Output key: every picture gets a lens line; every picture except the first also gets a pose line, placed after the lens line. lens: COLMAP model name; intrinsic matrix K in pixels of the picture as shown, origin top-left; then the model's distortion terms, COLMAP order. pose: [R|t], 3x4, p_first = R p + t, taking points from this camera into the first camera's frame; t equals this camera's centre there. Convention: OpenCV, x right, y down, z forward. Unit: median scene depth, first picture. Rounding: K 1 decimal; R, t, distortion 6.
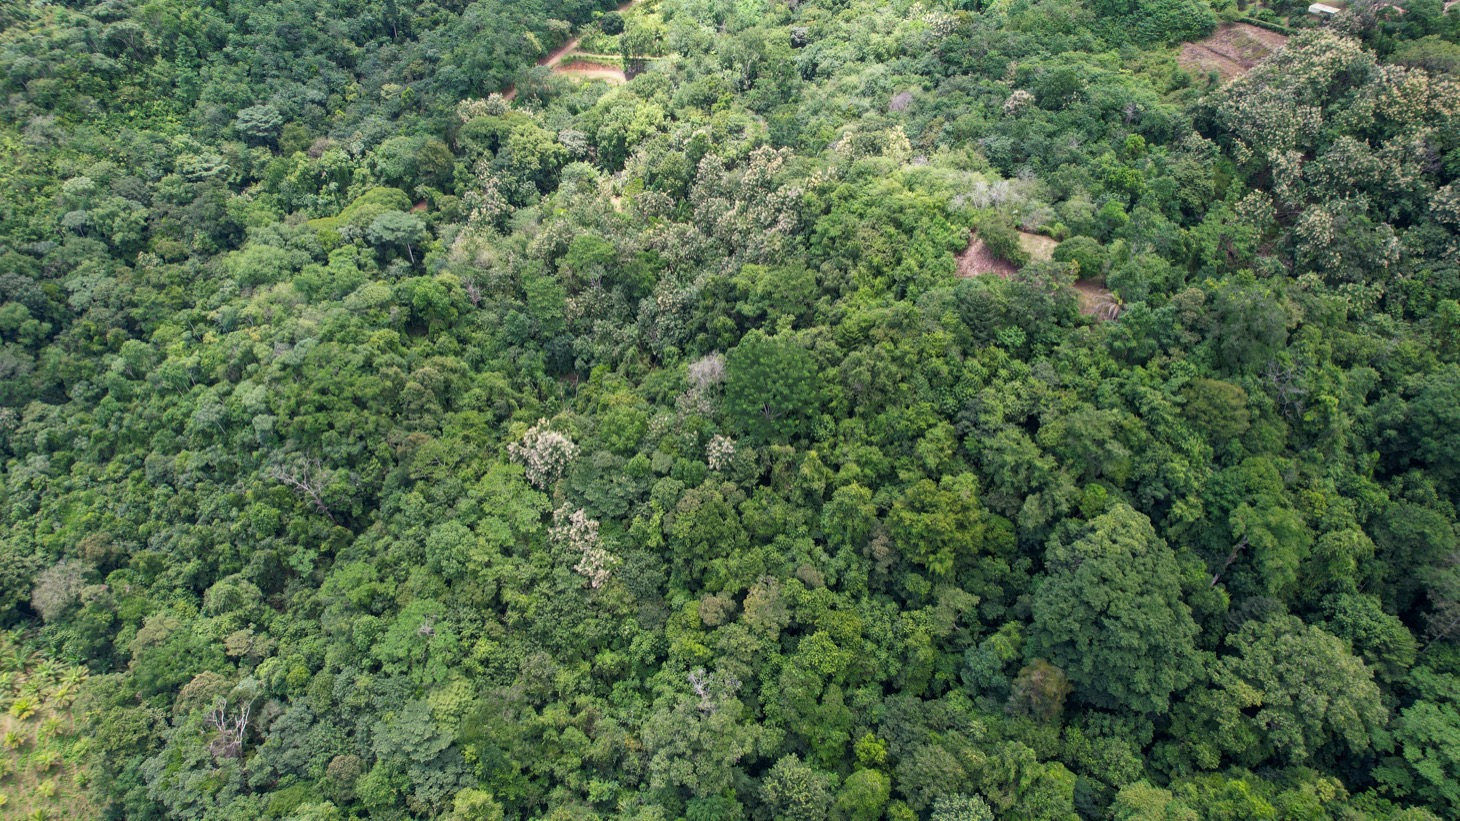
lens RADIAL K [[1007.2, 0, 701.9], [0, 1007.2, 416.0], [0, 0, 1]] dist [-0.073940, 0.077798]
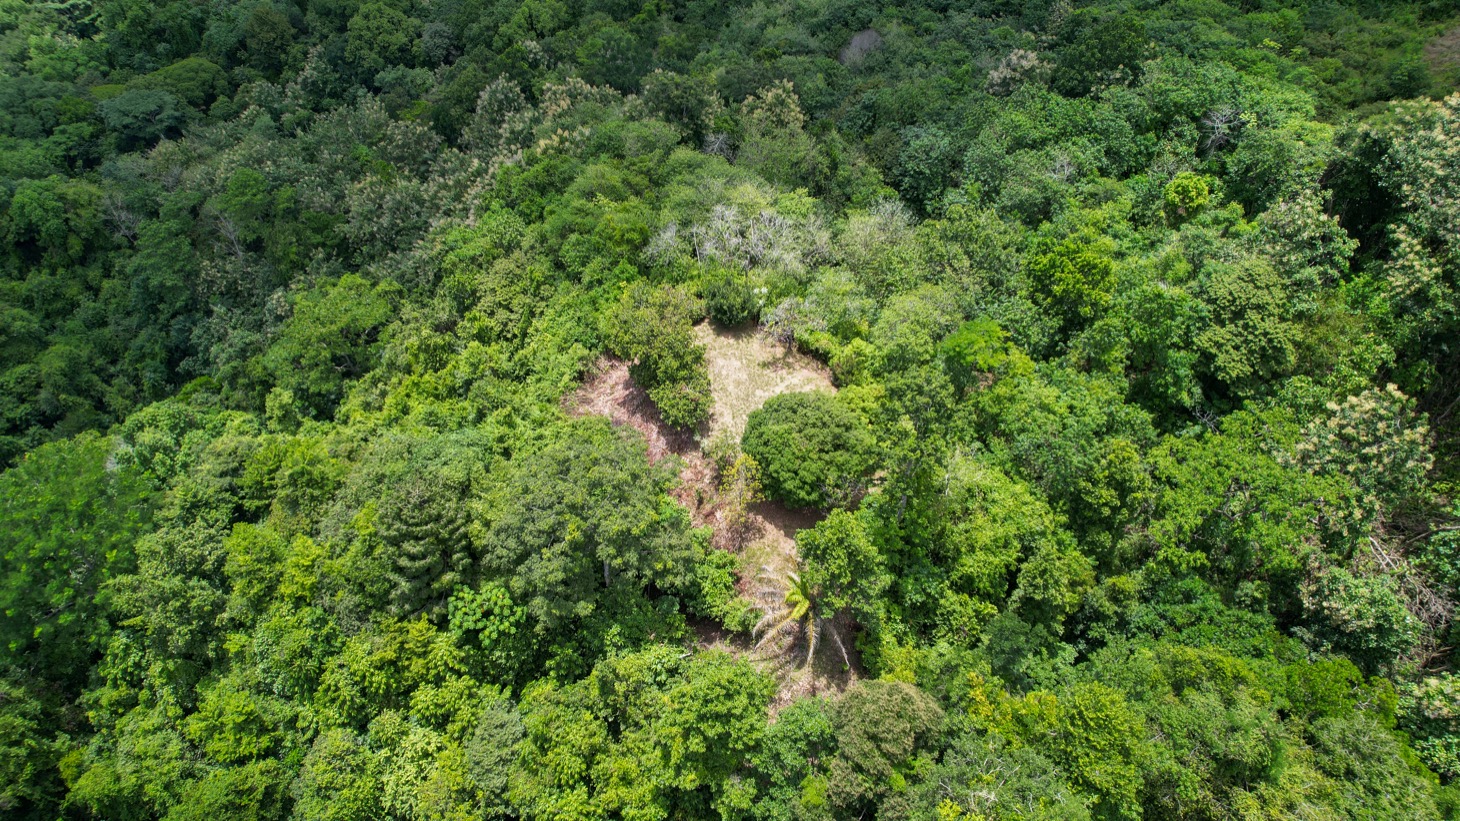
lens RADIAL K [[953.0, 0, 719.2], [0, 953.0, 386.1], [0, 0, 1]] dist [-0.078457, 0.067865]
pose [[0.927293, 0.253410, -0.275519, 0.428078], [-0.245336, 0.967324, 0.063992, -0.189279], [0.282732, 0.008255, 0.959163, 0.611154]]
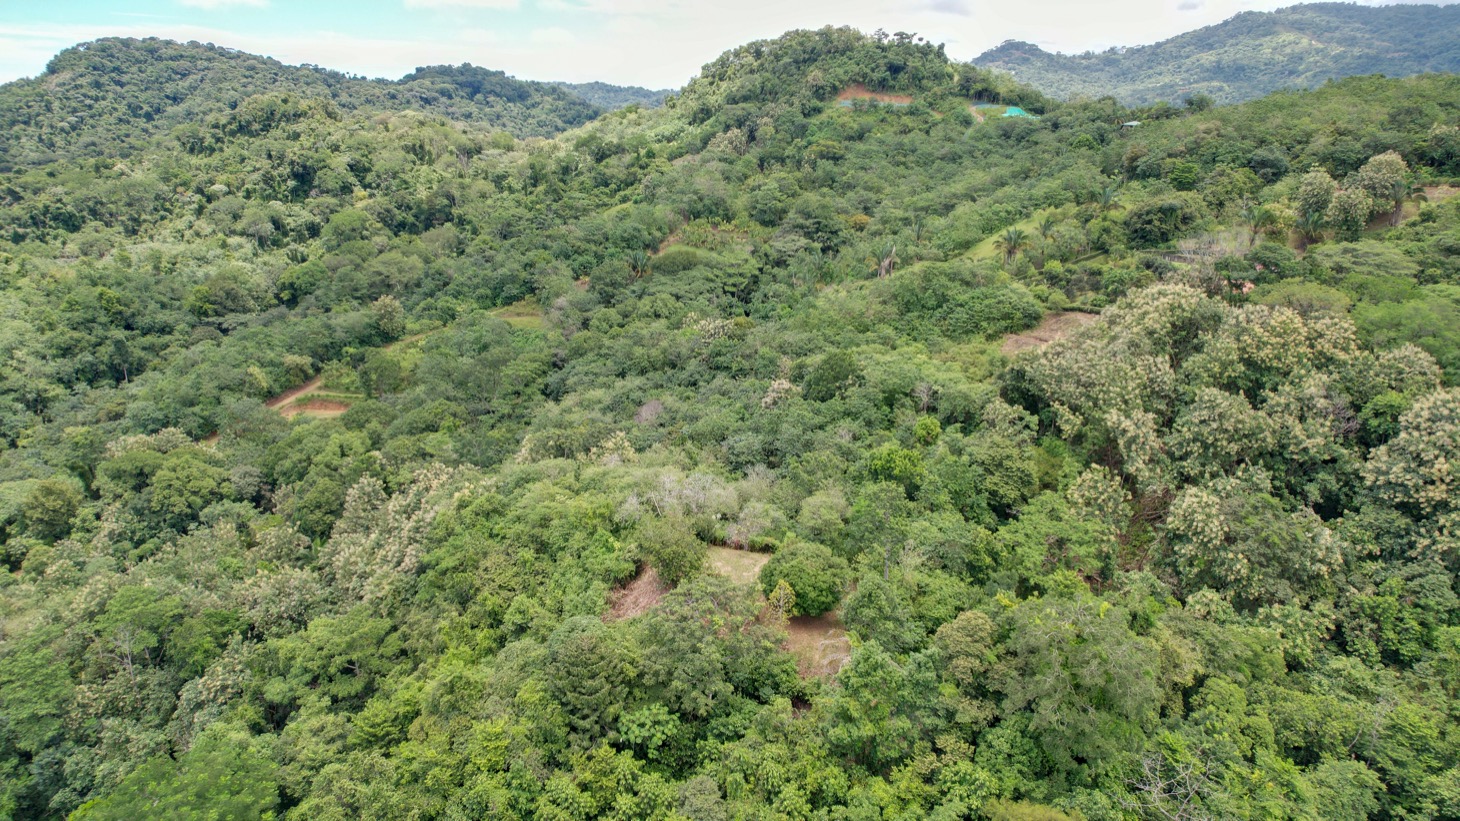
lens RADIAL K [[953.0, 0, 719.2], [0, 953.0, 386.1], [0, 0, 1]] dist [-0.078457, 0.067865]
pose [[0.999192, -0.019934, 0.034893, 0.301672], [0.033014, 0.902257, -0.429933, -0.024589], [-0.022912, 0.430738, 0.902186, 0.442354]]
